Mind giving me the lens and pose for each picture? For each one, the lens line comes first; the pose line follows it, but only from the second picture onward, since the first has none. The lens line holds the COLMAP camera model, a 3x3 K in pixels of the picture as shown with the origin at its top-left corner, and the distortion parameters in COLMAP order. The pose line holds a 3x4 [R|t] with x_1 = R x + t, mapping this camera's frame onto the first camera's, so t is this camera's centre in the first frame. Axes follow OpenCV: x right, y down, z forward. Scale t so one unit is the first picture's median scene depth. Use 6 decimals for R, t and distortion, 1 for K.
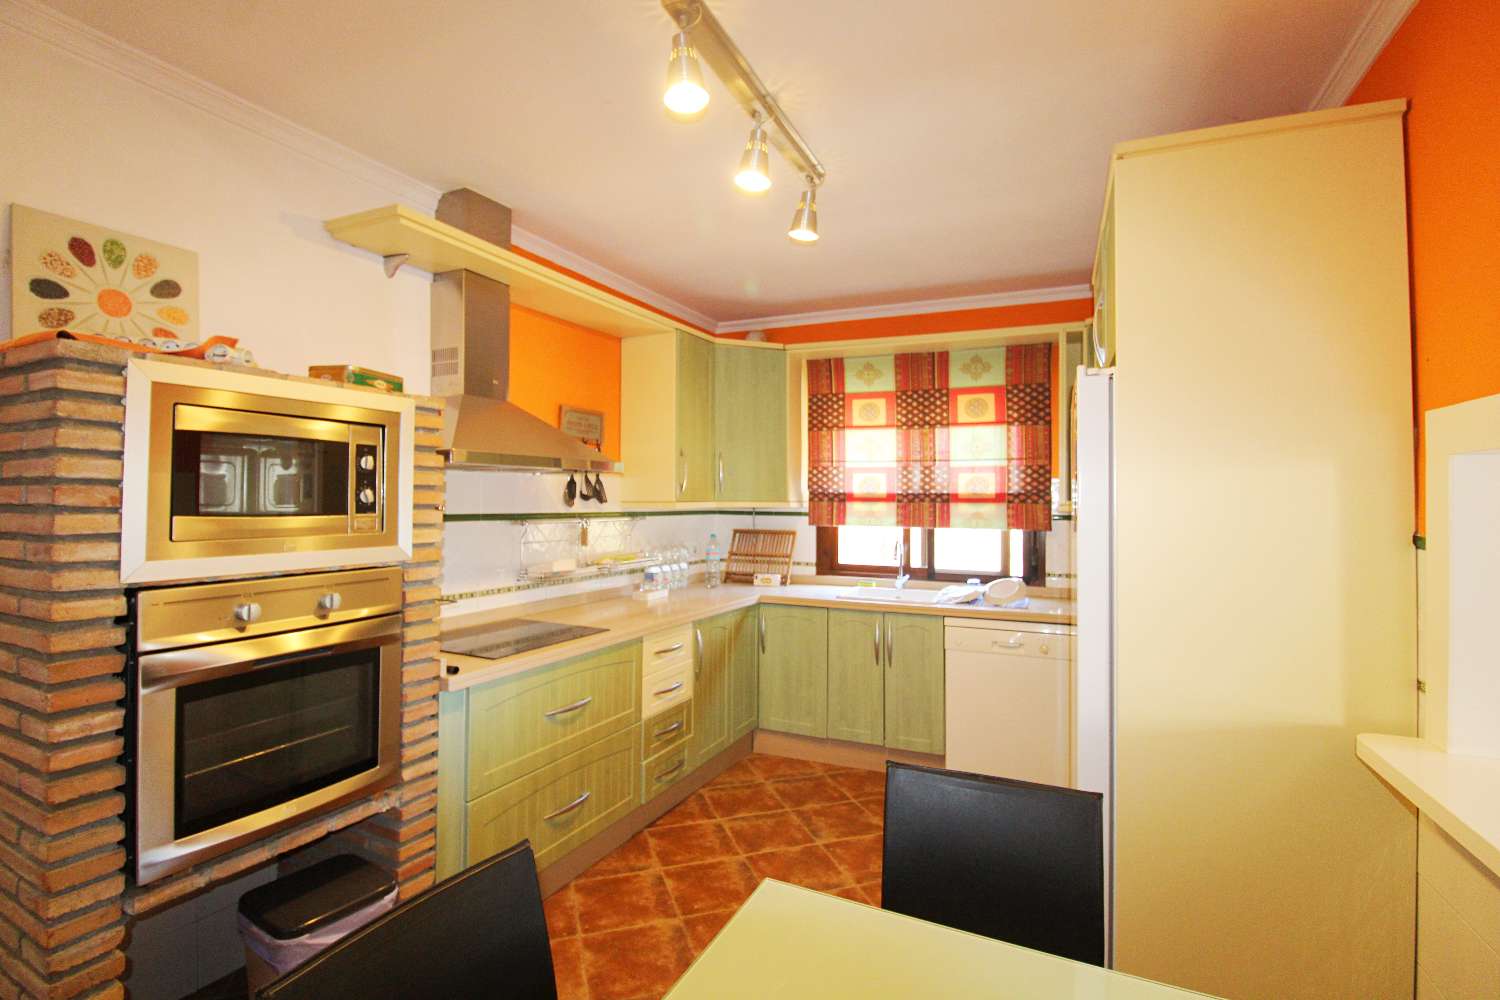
lens RADIAL K [[697.6, 0, 741.5], [0, 697.6, 479.9], [0, 0, 1]] dist [0.000453, -0.012117]
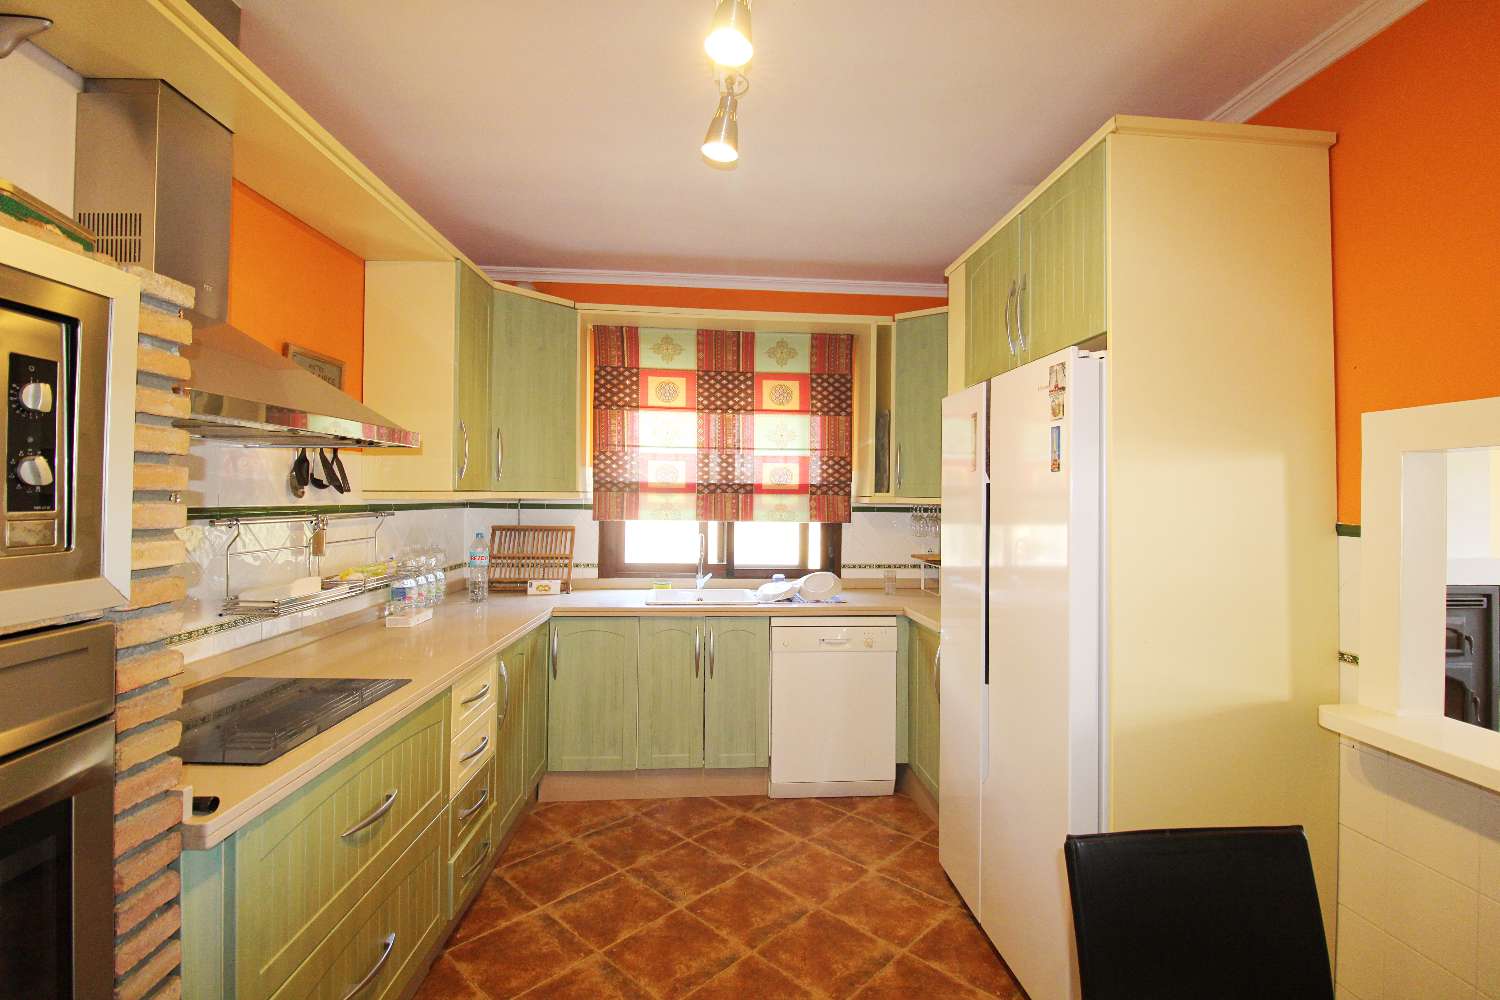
lens RADIAL K [[697.6, 0, 741.5], [0, 697.6, 479.9], [0, 0, 1]] dist [0.000453, -0.012117]
pose [[0.879663, 0.013460, 0.475408, -0.167589], [-0.018674, 0.999806, 0.006244, 0.008506], [-0.475231, -0.014371, 0.879744, 0.188823]]
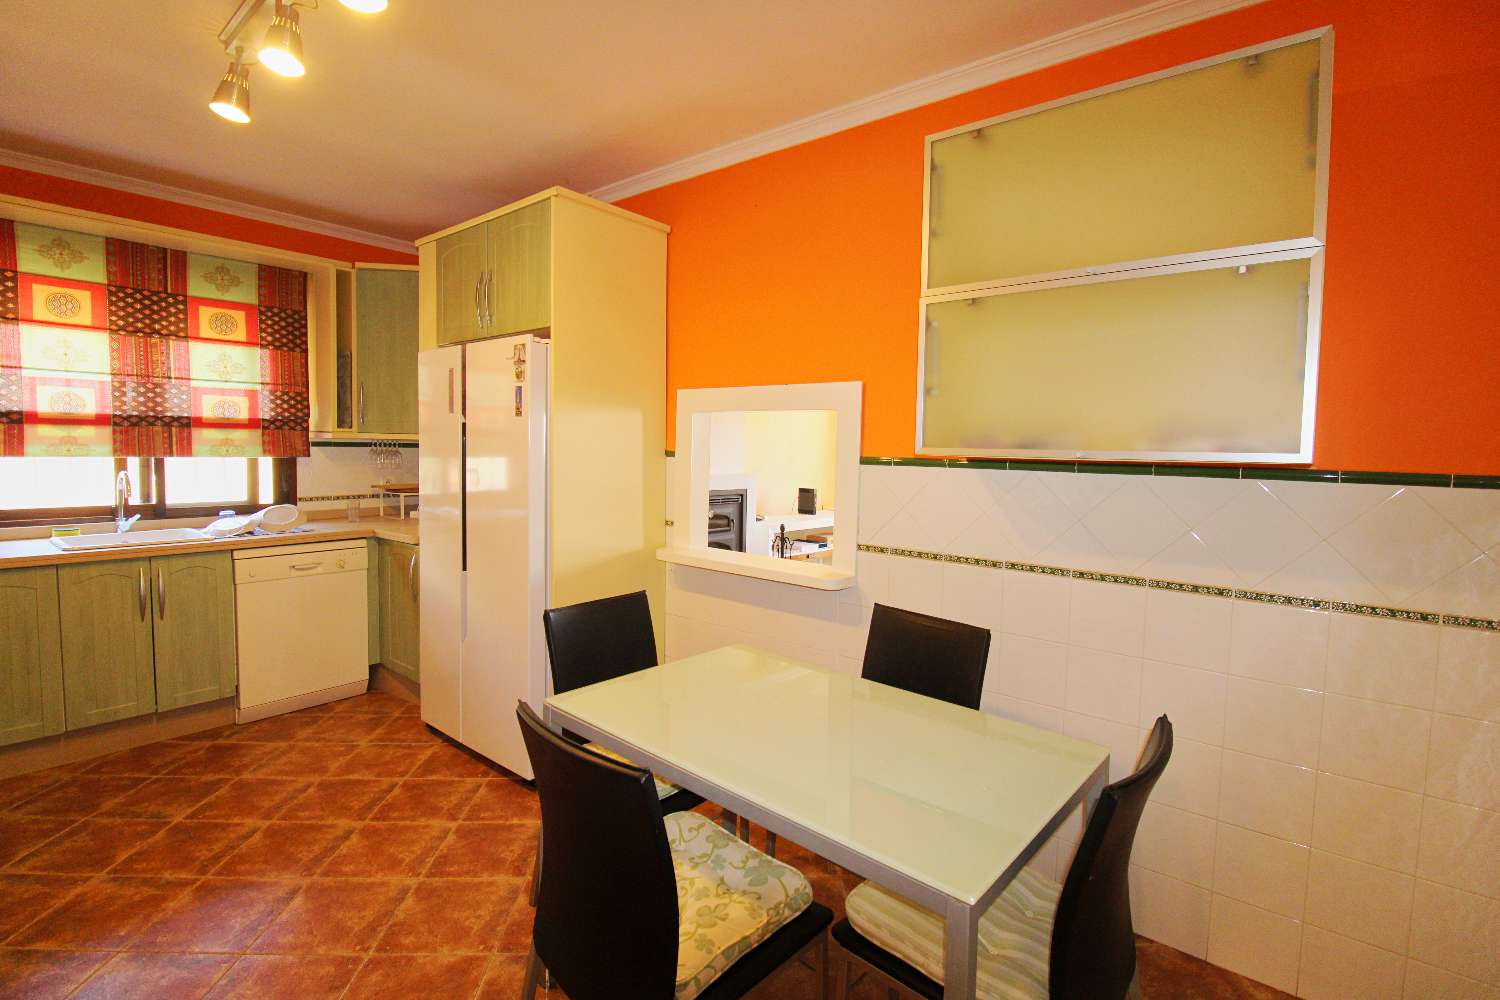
lens RADIAL K [[699.3, 0, 753.2], [0, 699.3, 486.2], [0, 0, 1]] dist [-0.000689, -0.011061]
pose [[0.262323, -0.061889, 0.962994, -0.379533], [-0.045737, 0.996022, 0.076470, 0.007057], [-0.963896, -0.064104, 0.258449, 0.086144]]
